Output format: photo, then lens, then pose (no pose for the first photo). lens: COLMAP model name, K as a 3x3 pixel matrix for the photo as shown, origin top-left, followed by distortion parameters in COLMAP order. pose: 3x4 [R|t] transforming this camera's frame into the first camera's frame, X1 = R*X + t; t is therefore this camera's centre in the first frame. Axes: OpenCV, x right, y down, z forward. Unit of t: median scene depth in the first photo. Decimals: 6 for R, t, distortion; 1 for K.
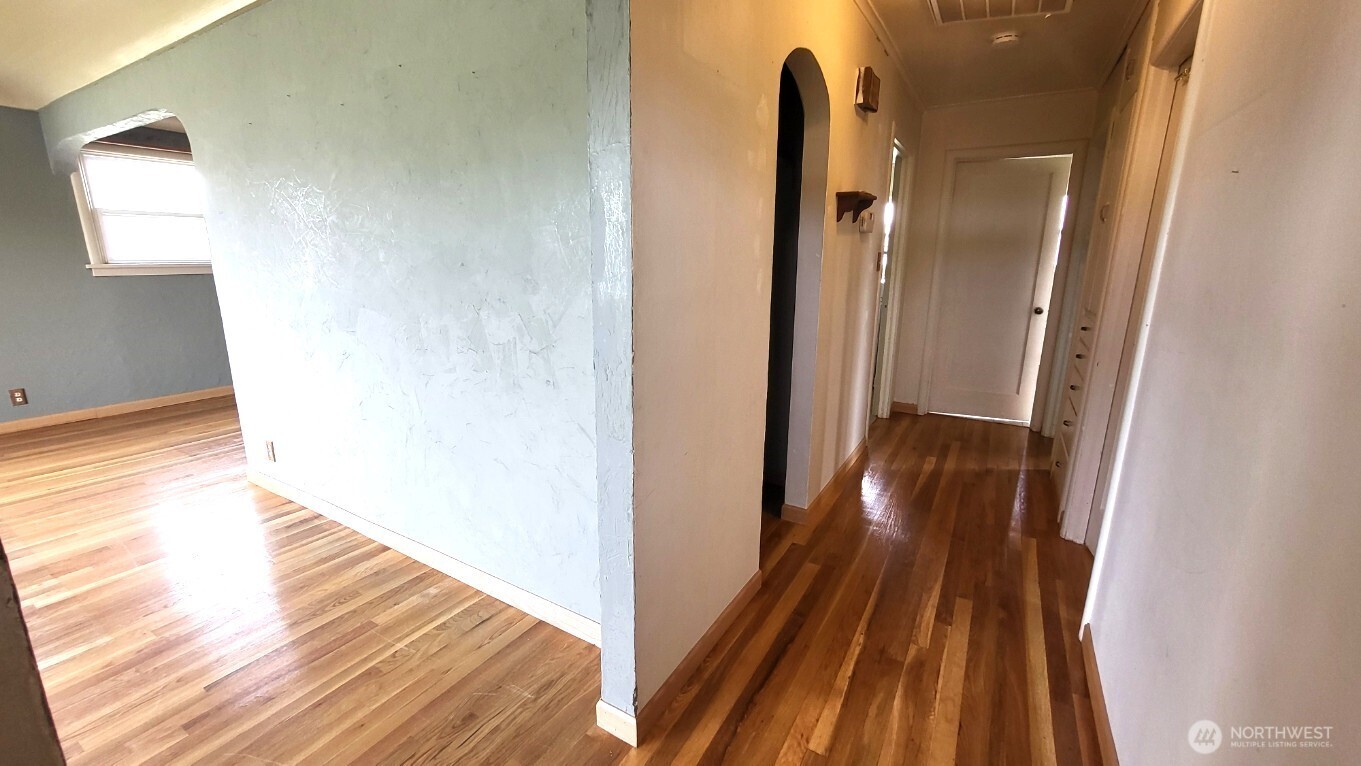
lens RADIAL K [[536.2, 0, 682.1], [0, 536.2, 381.6], [0, 0, 1]] dist [-0.000308, -0.000014]
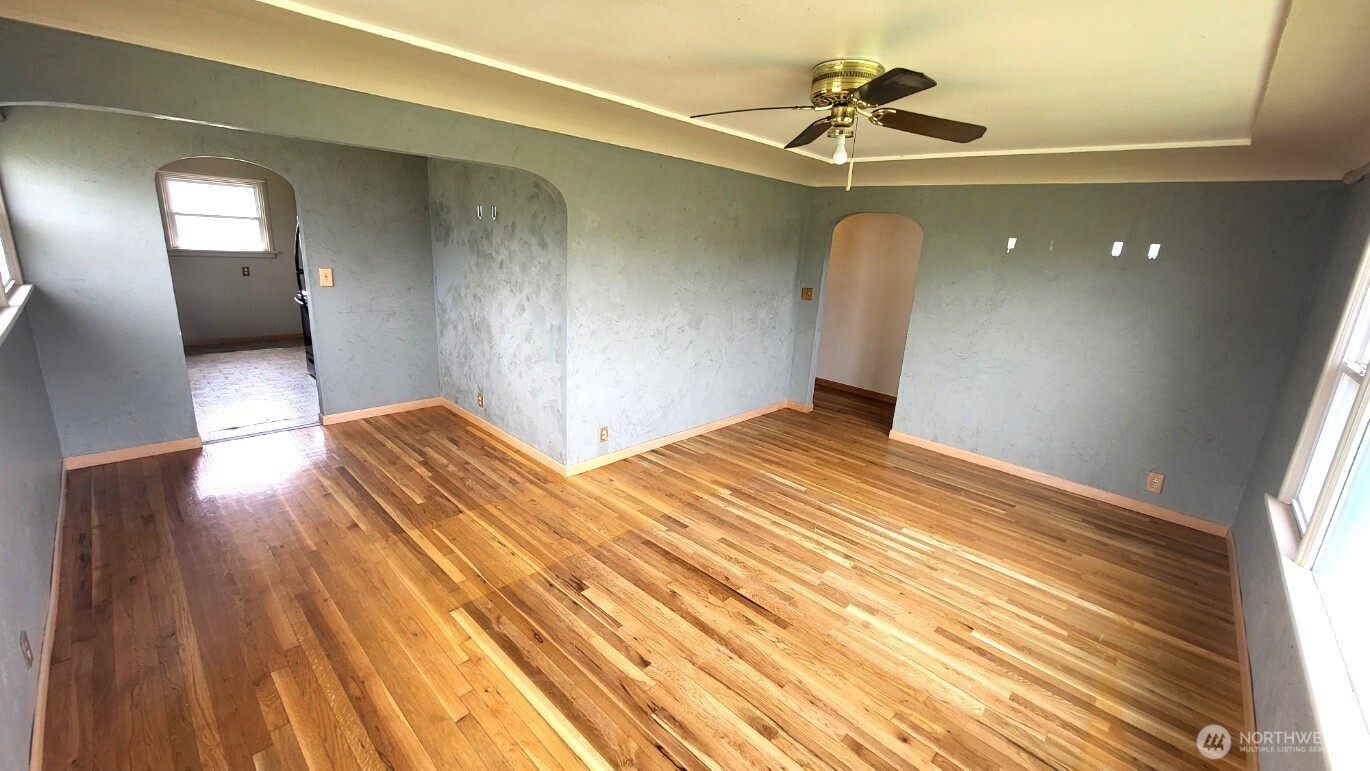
lens RADIAL K [[543.0, 0, 688.0], [0, 543.0, 380.4], [0, 0, 1]] dist [-0.000311, 0.000125]
pose [[0.221206, -0.245701, 0.943768, -2.950656], [0.161646, 0.963593, 0.212974, -0.393211], [-0.961737, 0.105446, 0.252870, 0.624442]]
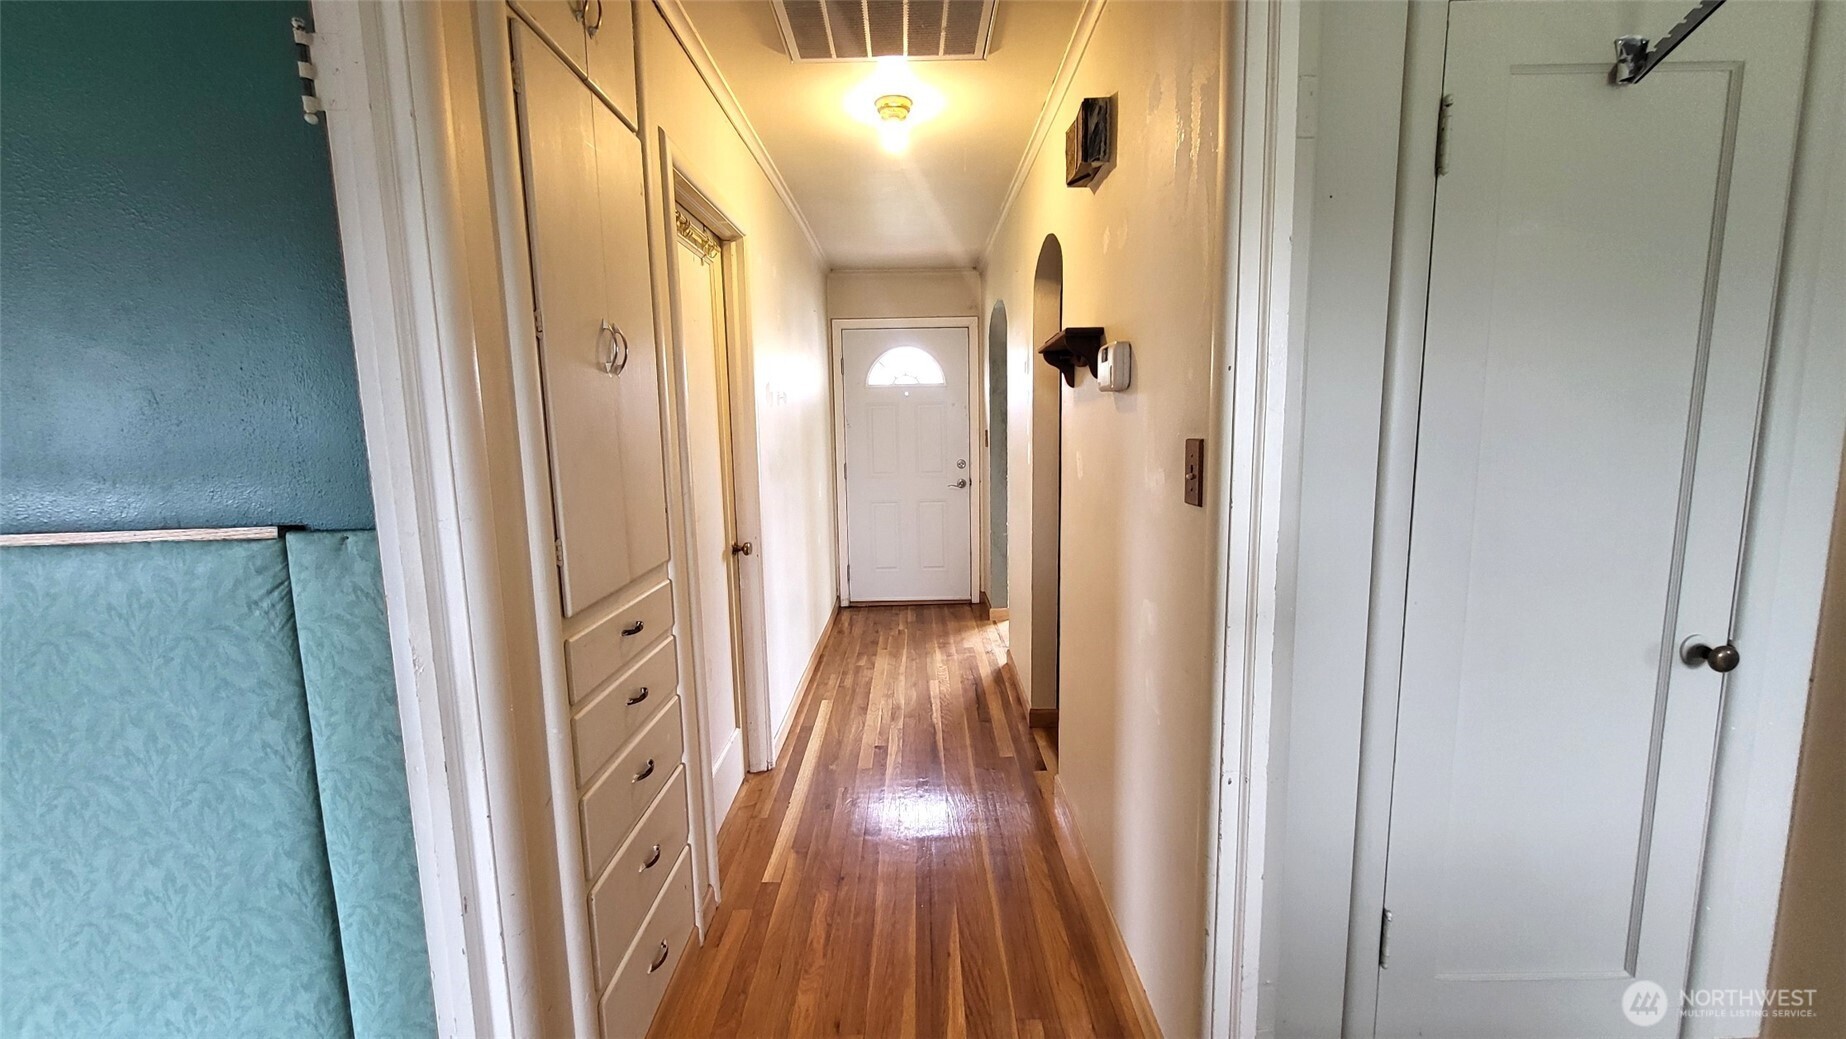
lens RADIAL K [[727.4, 0, 922.0], [0, 727.4, 515.8], [0, 0, 1]] dist [0.000359, -0.000066]
pose [[-0.855009, 0.070791, -0.513759, 1.185277], [-0.107150, 0.945152, 0.308555, -0.516103], [0.507423, 0.318866, -0.800529, 2.146526]]
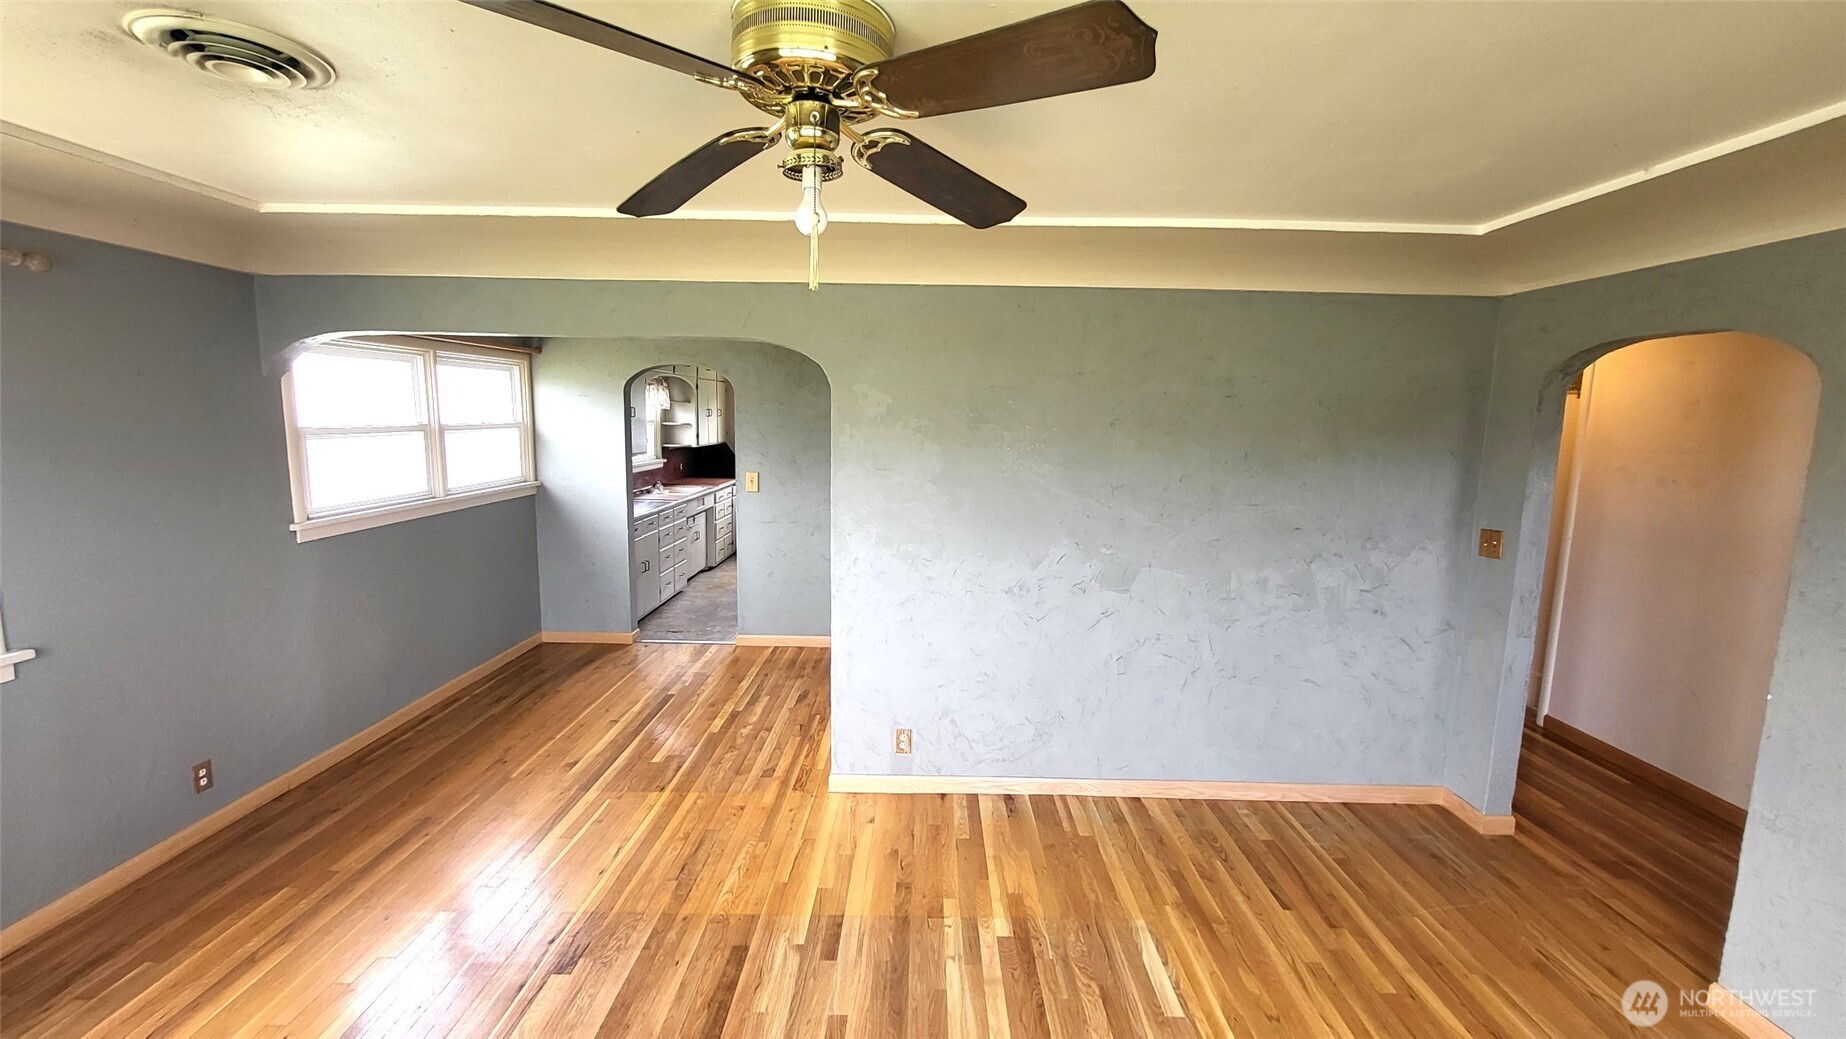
lens RADIAL K [[727.4, 0, 922.0], [0, 727.4, 515.8], [0, 0, 1]] dist [0.000359, -0.000066]
pose [[0.862385, -0.065162, 0.502042, -1.902808], [0.105885, 0.992965, -0.053004, -0.233924], [-0.495057, 0.098869, 0.863217, -0.054716]]
